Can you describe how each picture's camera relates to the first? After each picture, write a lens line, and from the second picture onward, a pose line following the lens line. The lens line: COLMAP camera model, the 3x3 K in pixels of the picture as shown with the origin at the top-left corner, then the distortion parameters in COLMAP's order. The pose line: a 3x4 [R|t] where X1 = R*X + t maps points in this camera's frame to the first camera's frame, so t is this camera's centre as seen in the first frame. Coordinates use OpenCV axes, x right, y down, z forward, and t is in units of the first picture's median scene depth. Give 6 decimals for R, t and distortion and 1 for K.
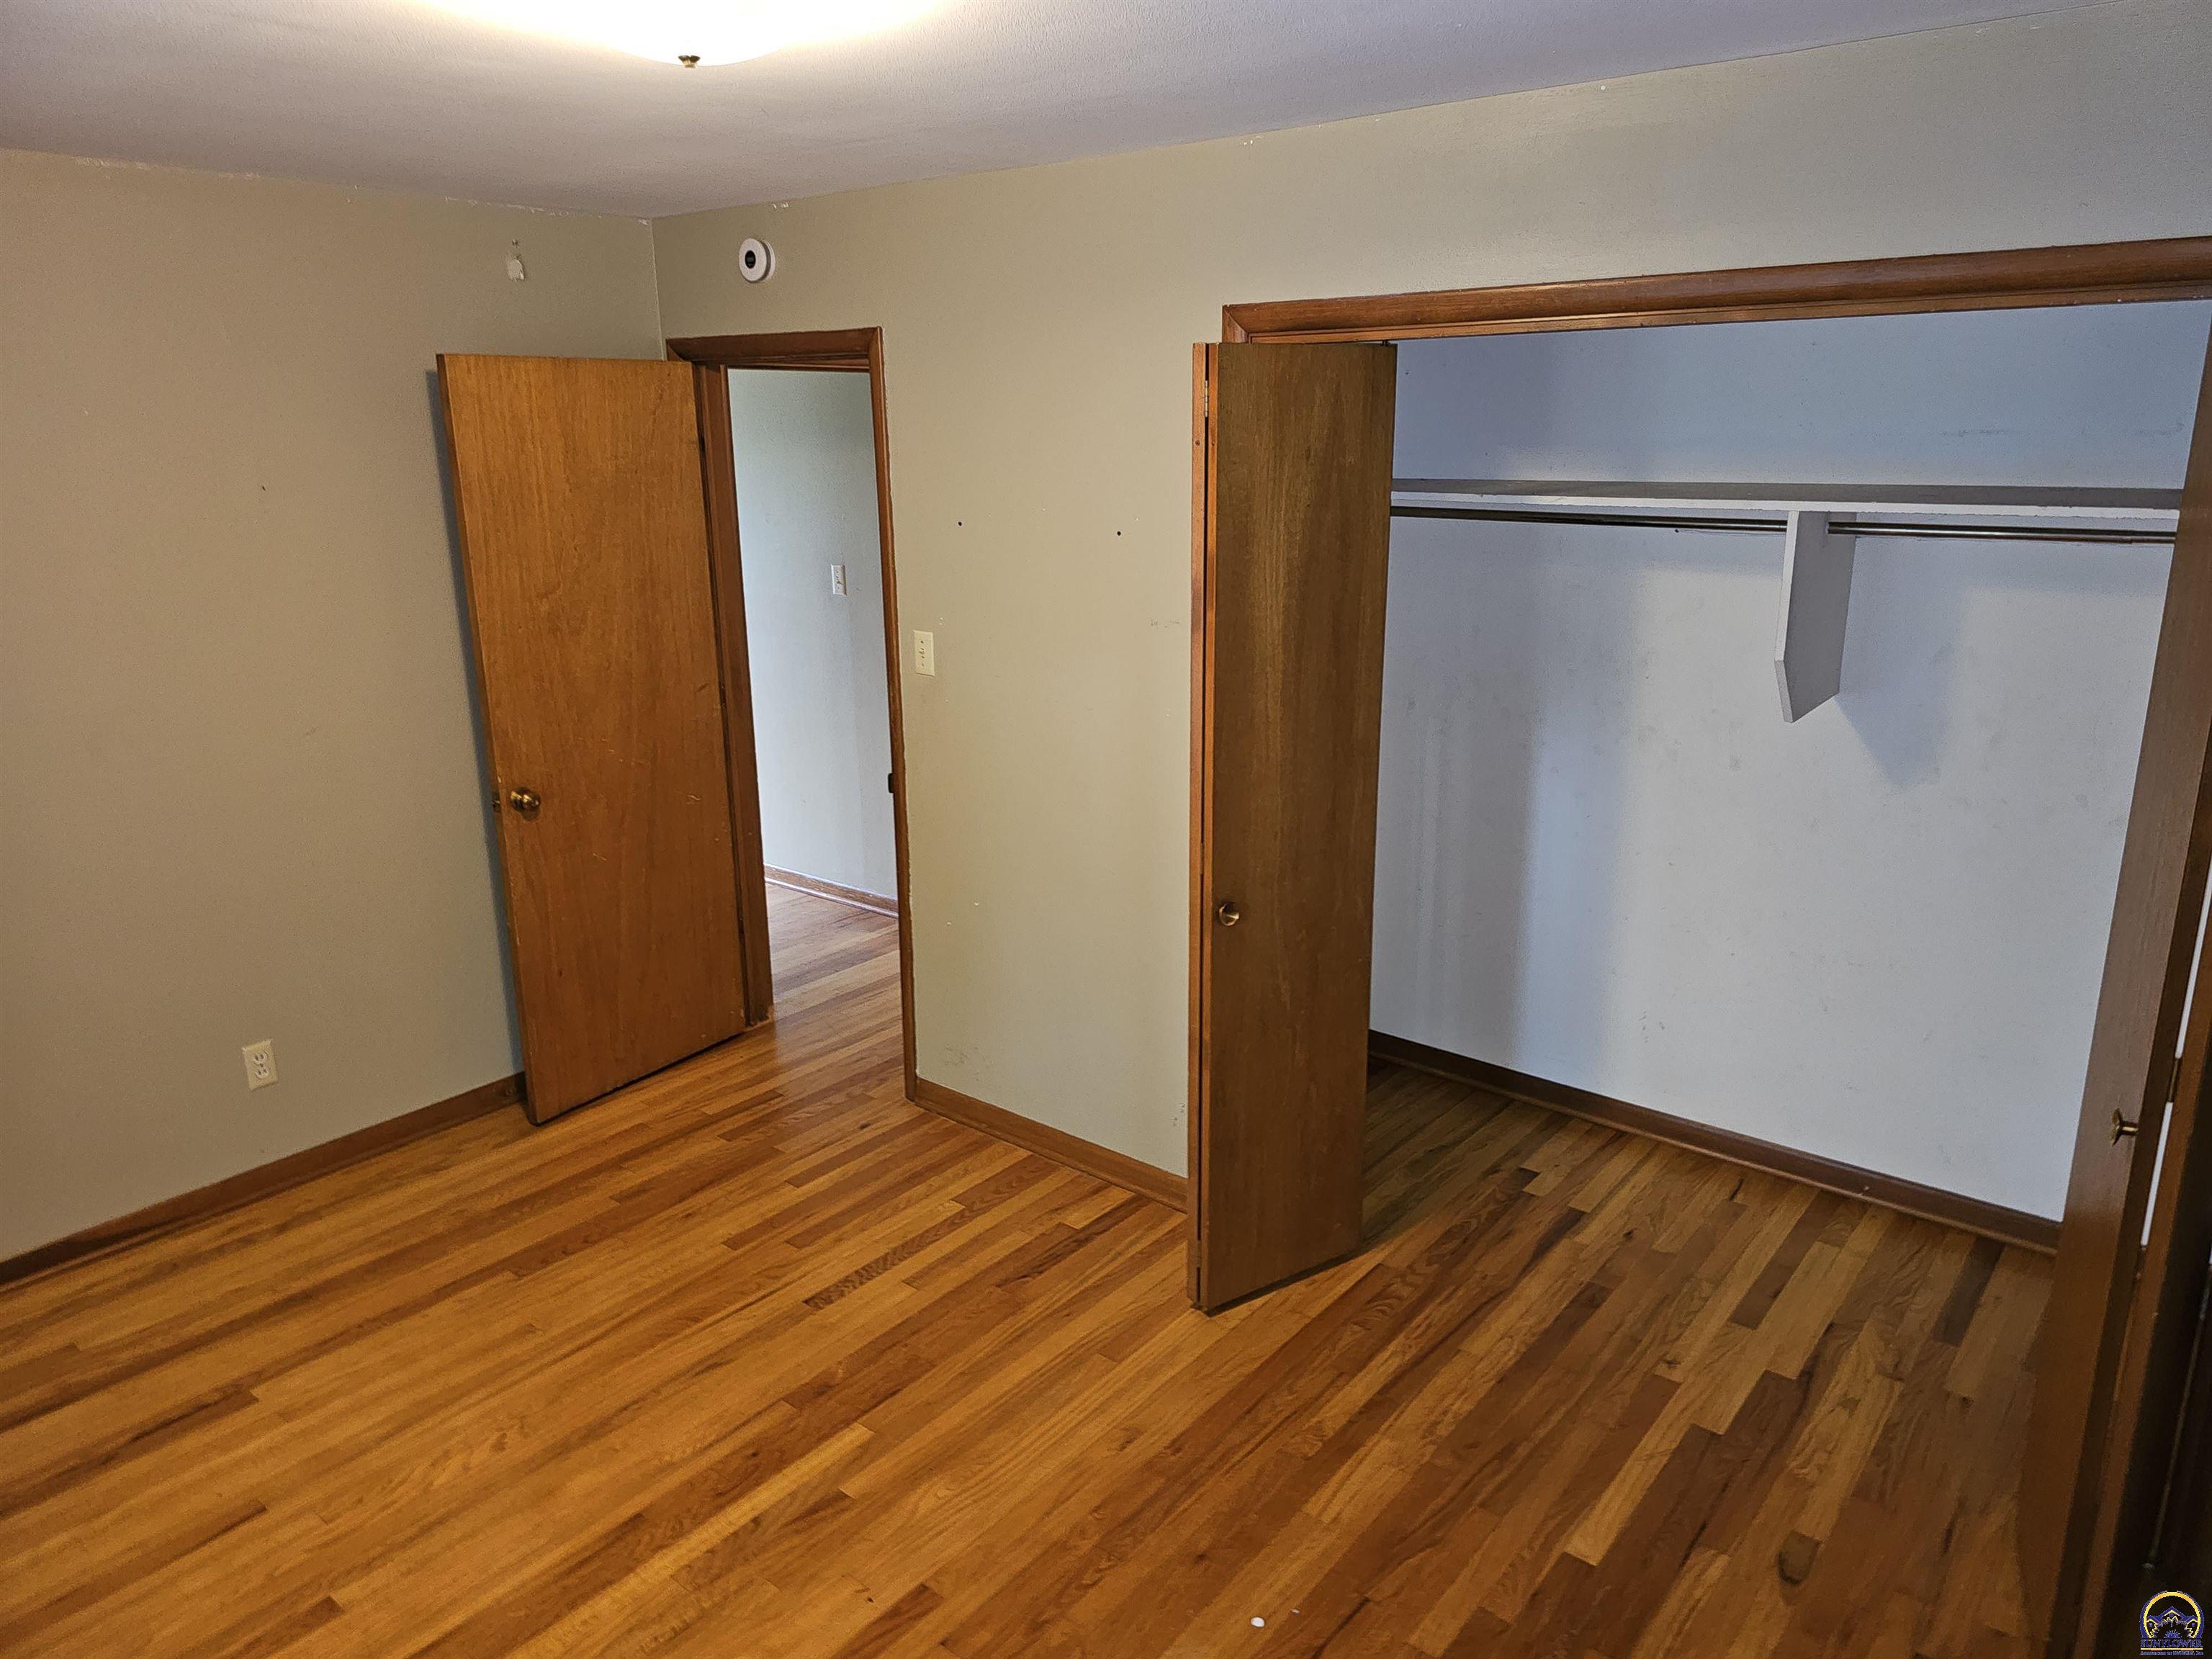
lens RADIAL K [[1493.9, 0, 1100.1], [0, 1493.9, 822.8], [0, 0, 1]] dist [0.064387, -0.061133]
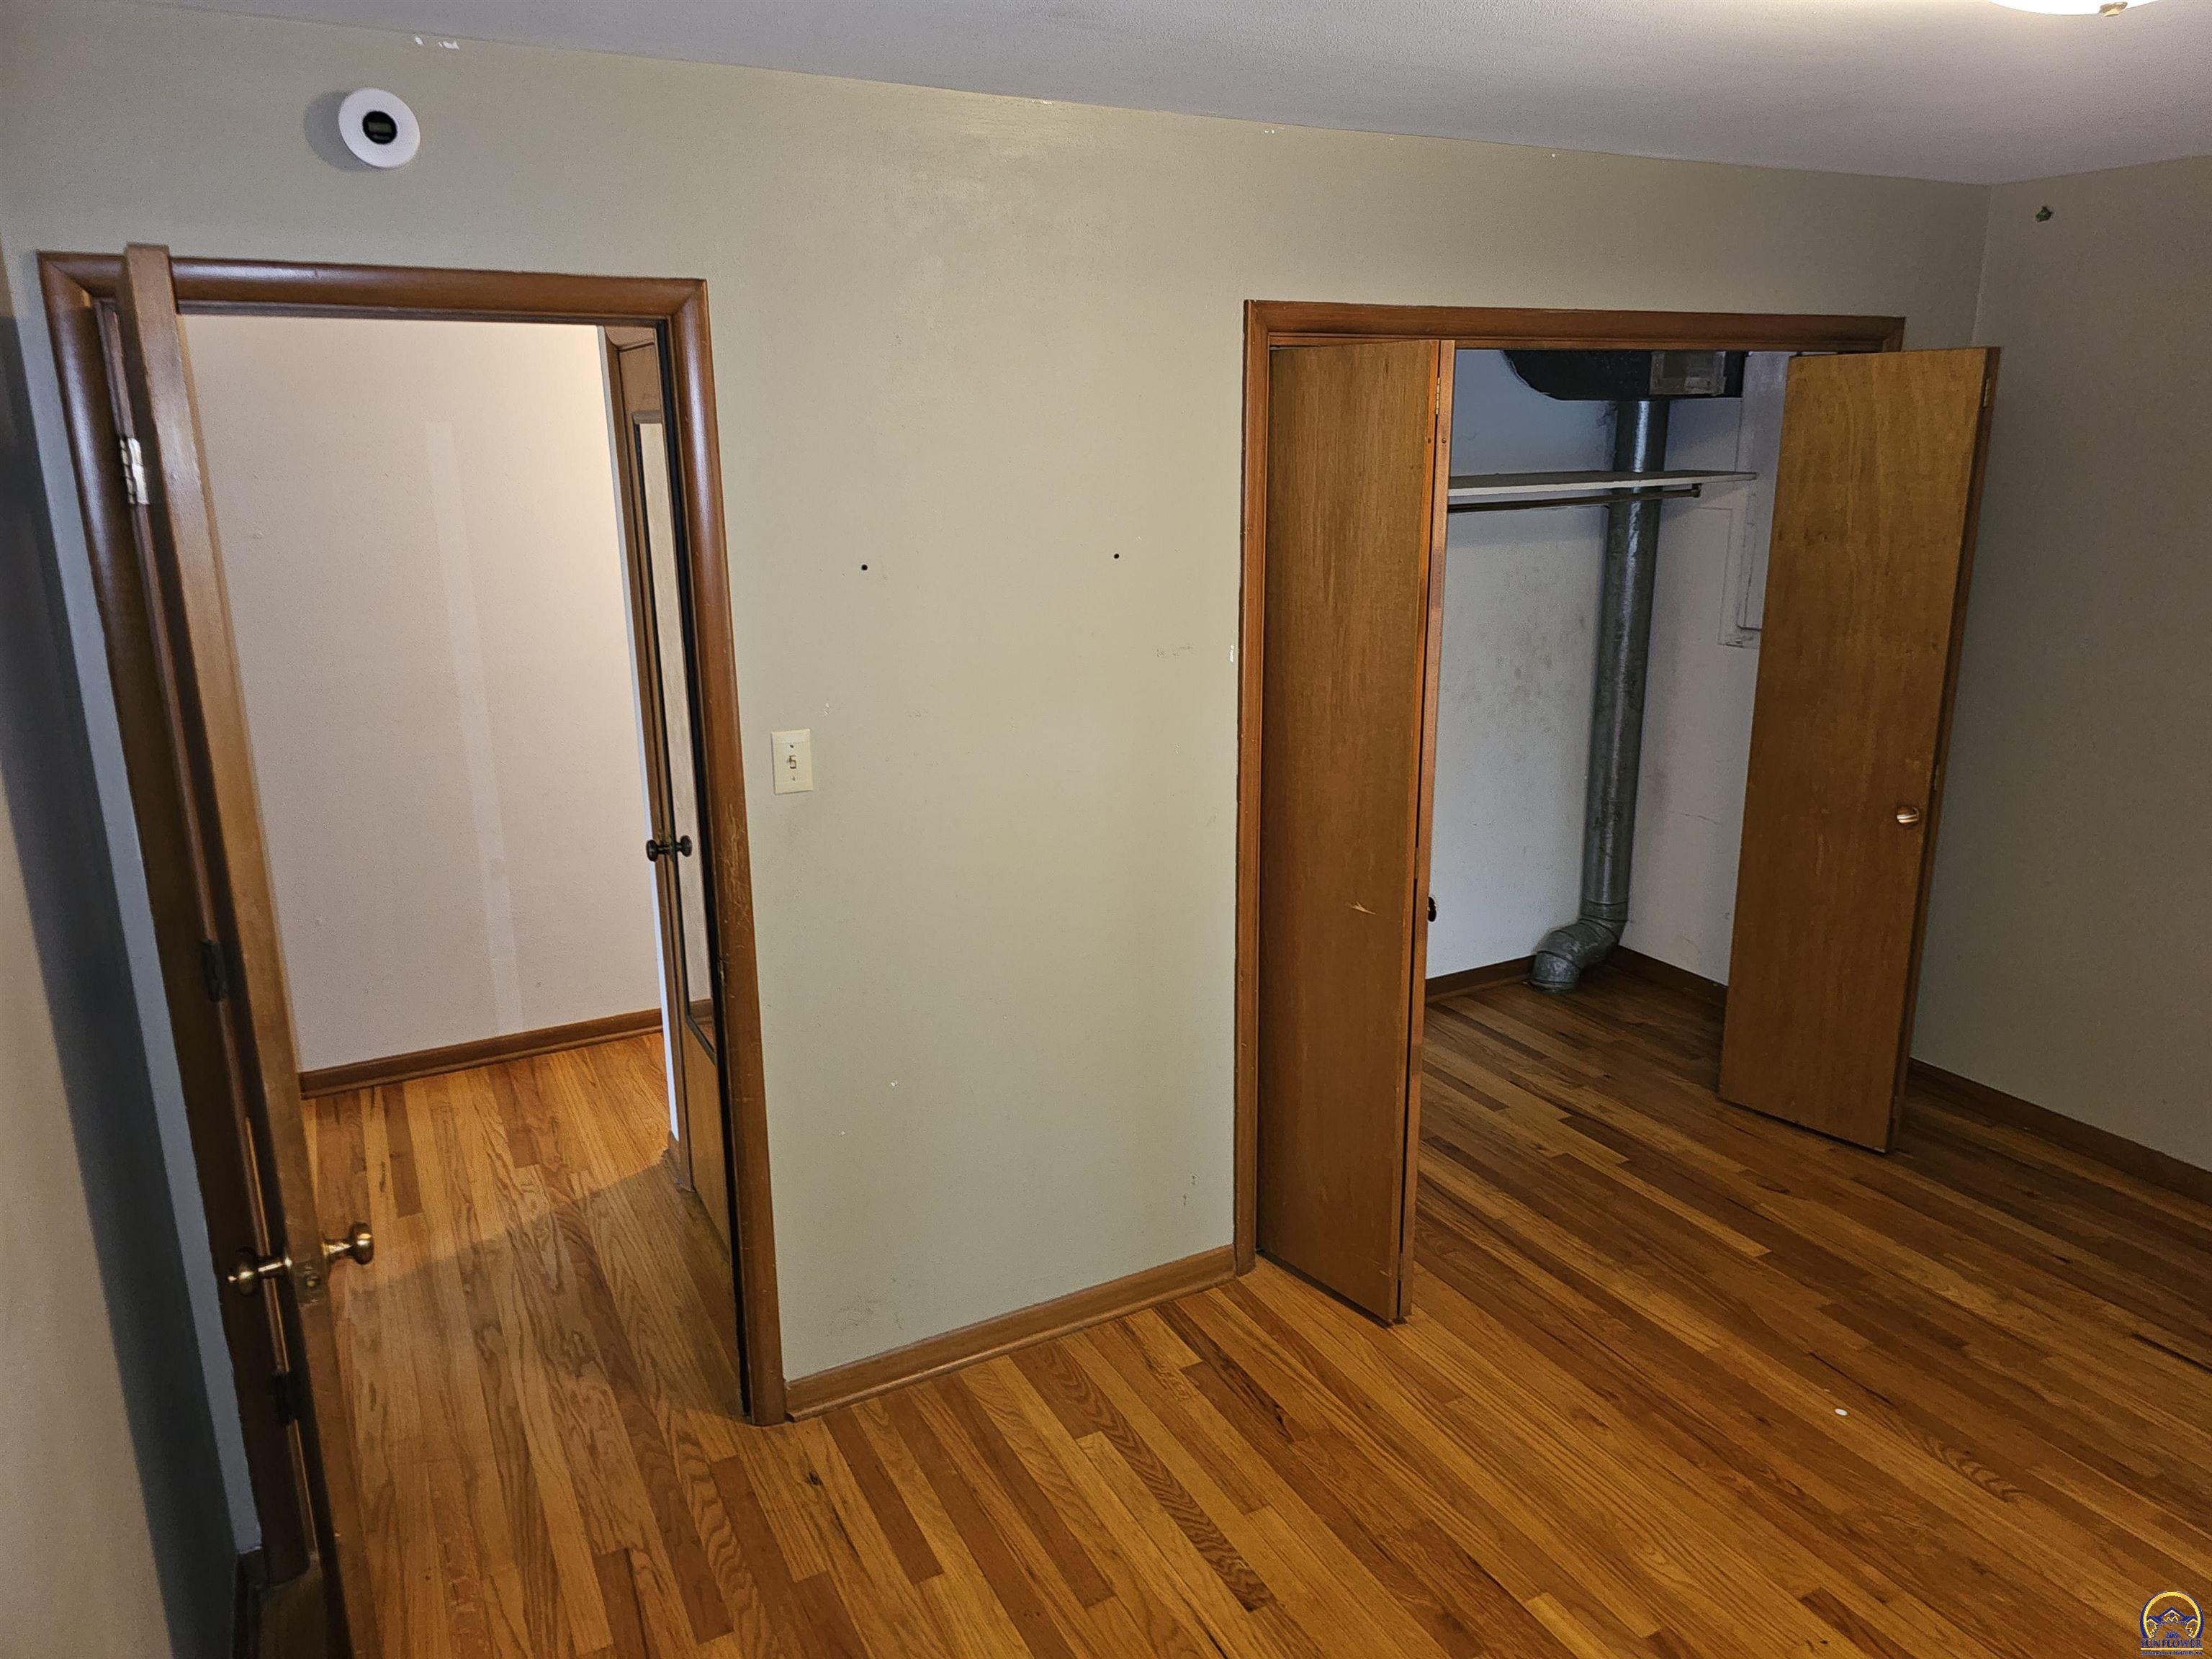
lens RADIAL K [[1493.9, 0, 1100.1], [0, 1493.9, 822.8], [0, 0, 1]] dist [0.064387, -0.061133]
pose [[0.378655, -0.225350, 0.897685, -0.851315], [0.253083, 0.958151, 0.133776, -0.177189], [-0.890264, 0.176533, 0.419841, 0.731818]]
